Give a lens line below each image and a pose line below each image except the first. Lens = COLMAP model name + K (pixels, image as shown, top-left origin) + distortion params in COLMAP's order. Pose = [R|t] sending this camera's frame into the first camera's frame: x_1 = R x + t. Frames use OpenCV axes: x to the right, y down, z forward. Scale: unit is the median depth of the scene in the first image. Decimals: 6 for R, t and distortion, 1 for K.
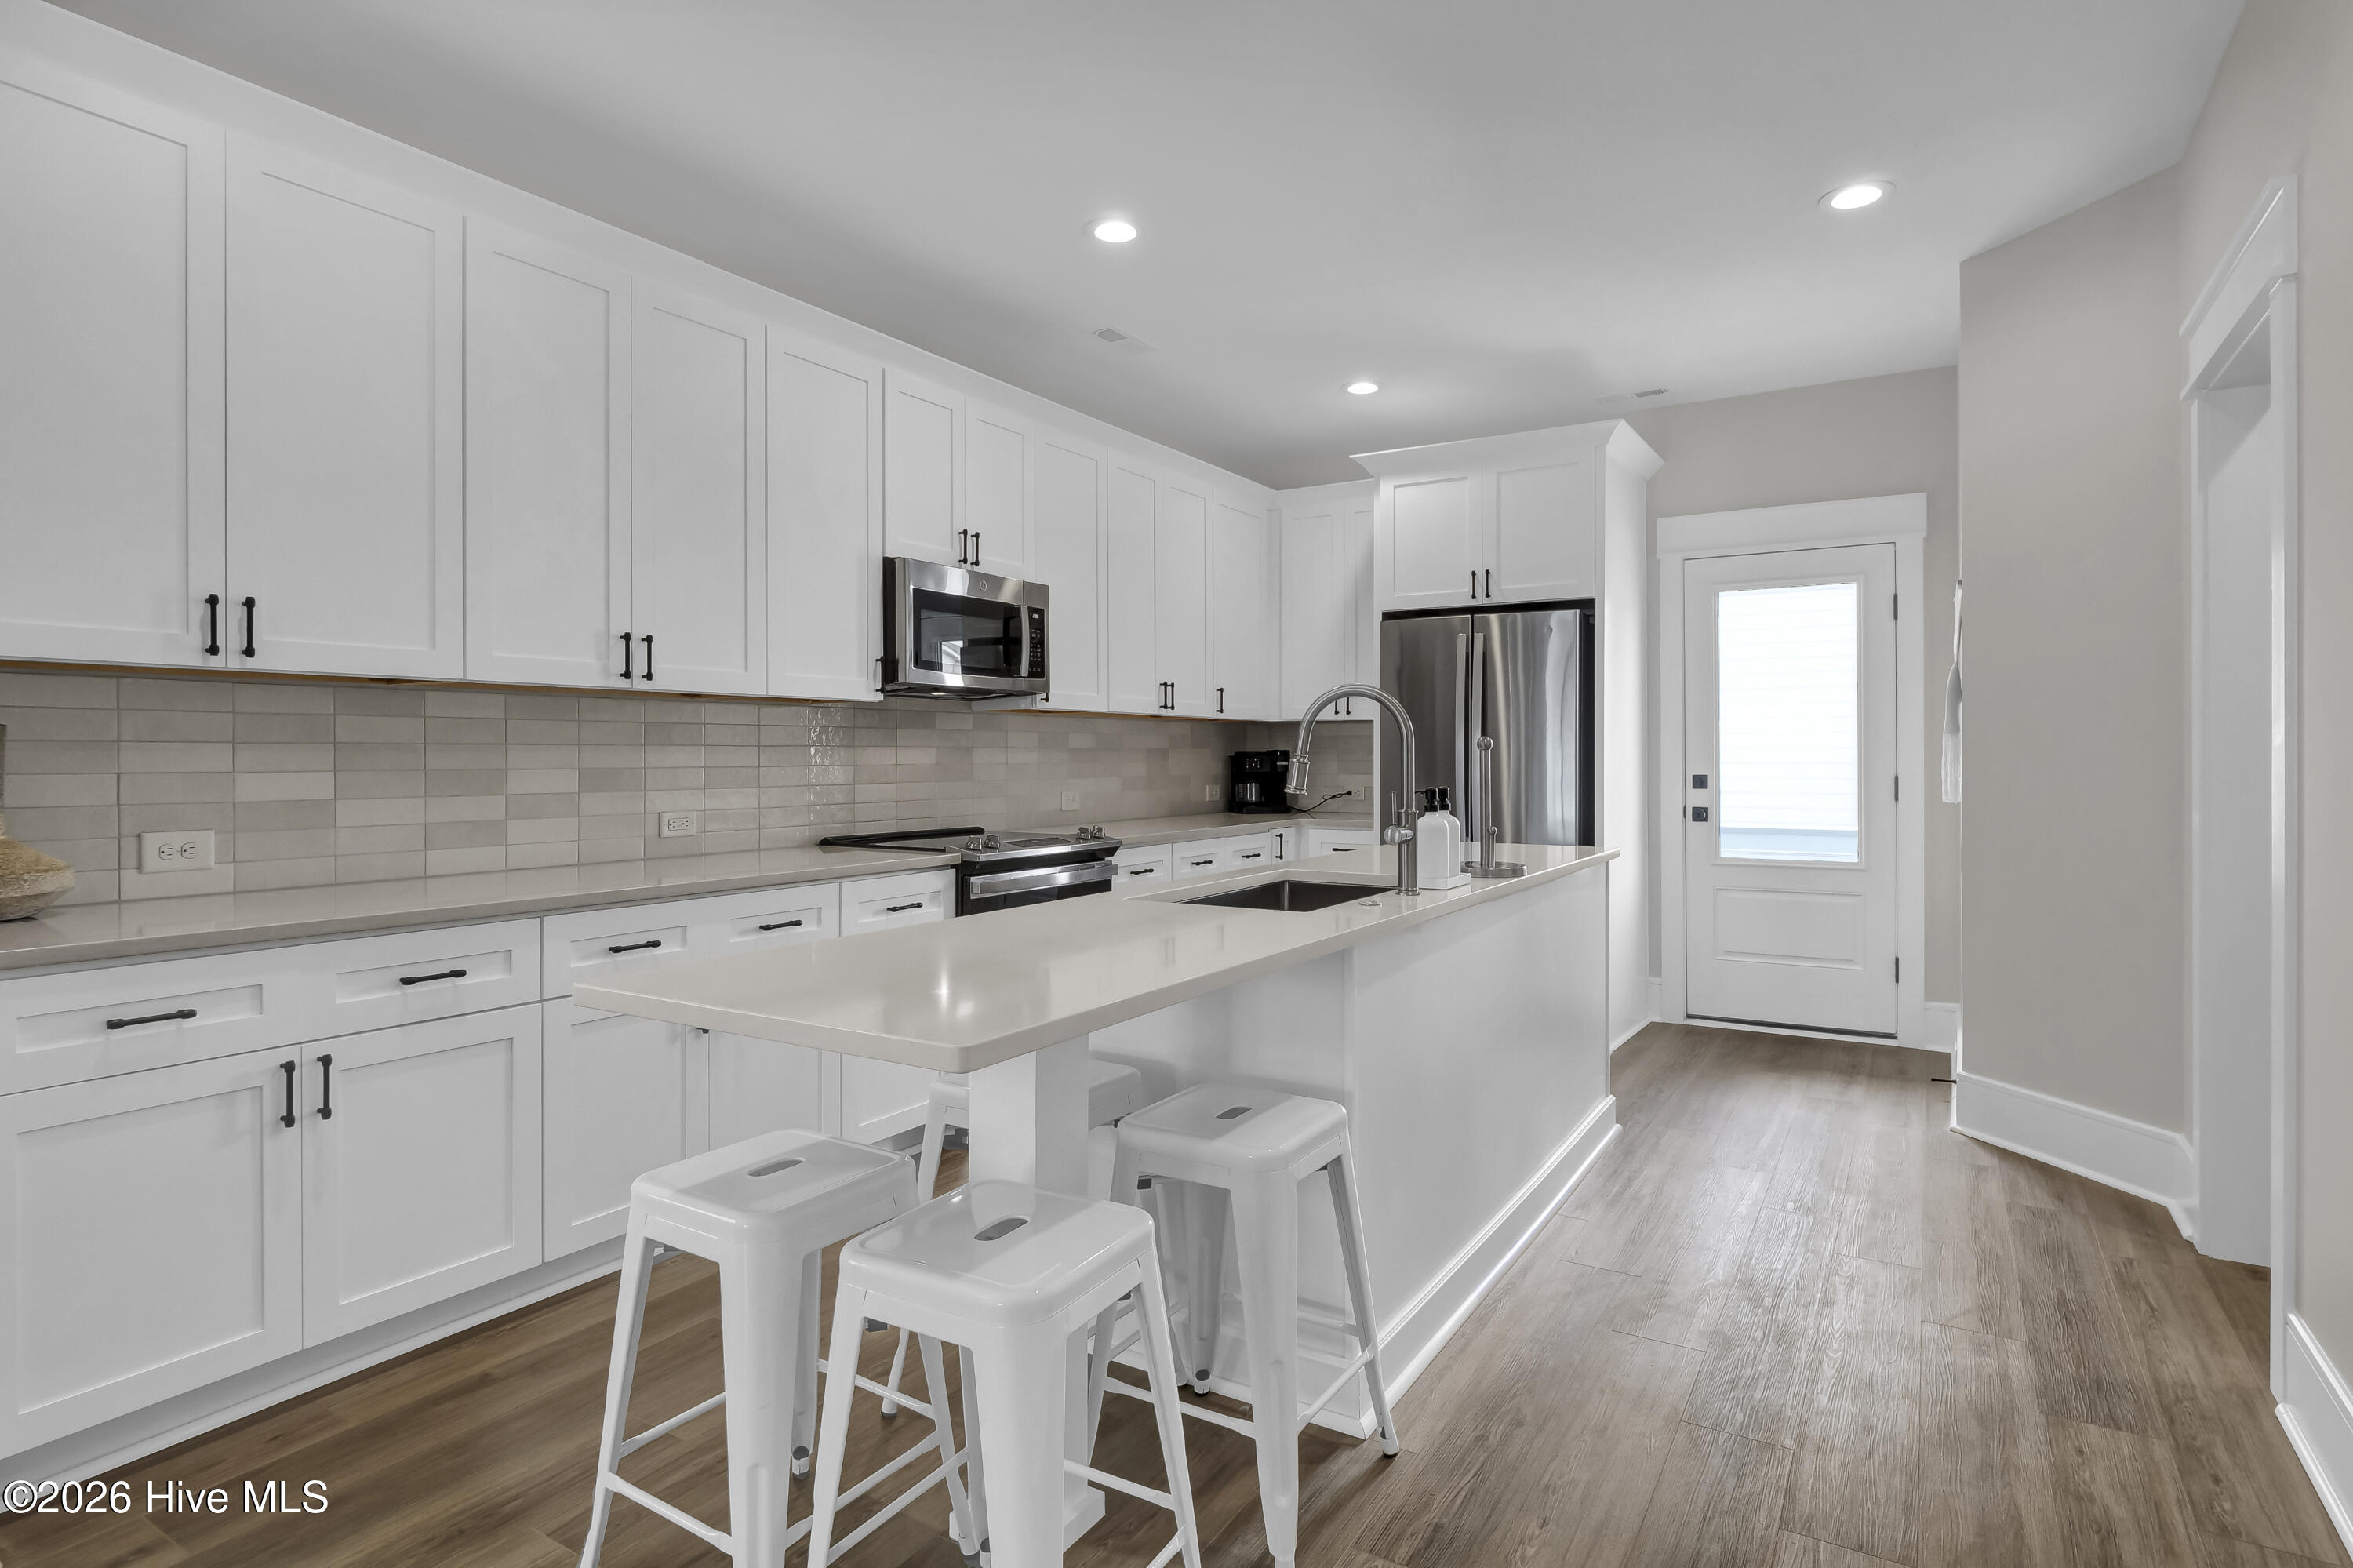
lens RADIAL K [[1211.1, 0, 1184.7], [0, 1211.1, 760.4], [0, 0, 1]] dist [-0.004328, -0.000808]
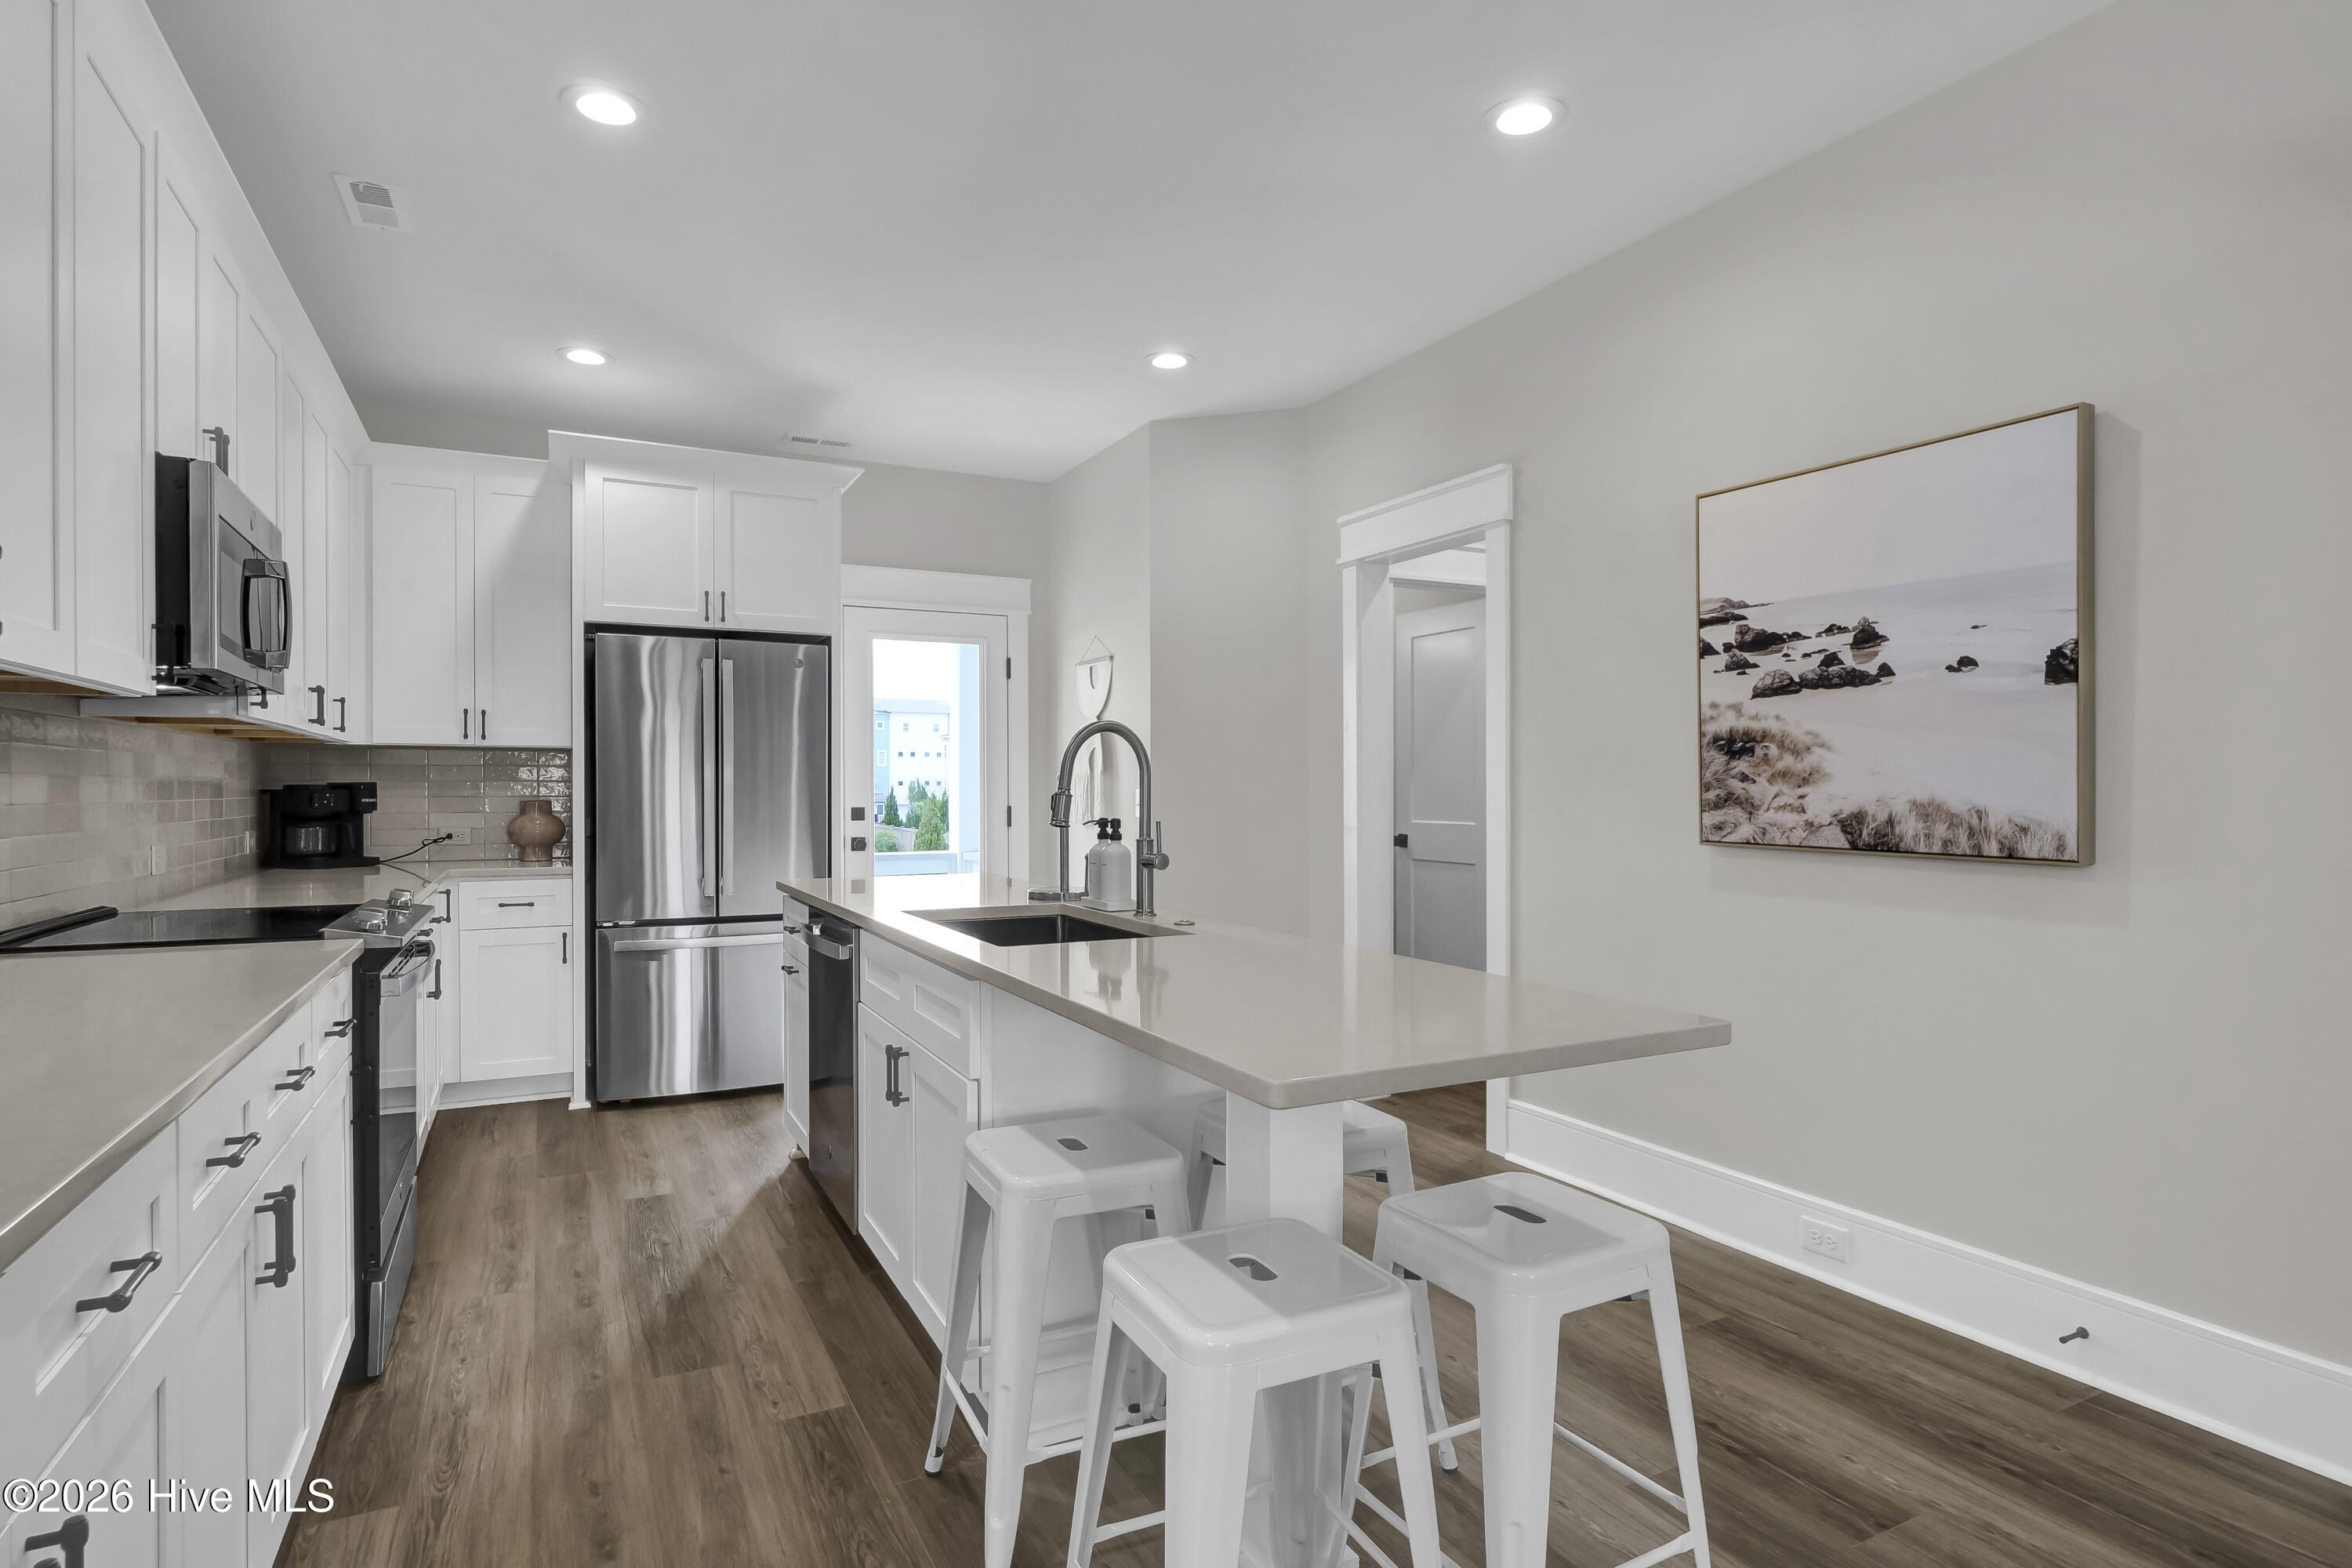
lens RADIAL K [[1229.8, 0, 1176.0], [0, 1229.8, 784.0], [0, 0, 1]] dist [-0.001432, -0.000515]
pose [[0.524795, 0.004553, 0.851216, -0.377569], [0.003250, 0.999968, -0.007352, -0.000005], [-0.851222, 0.006625, 0.524764, 0.199428]]
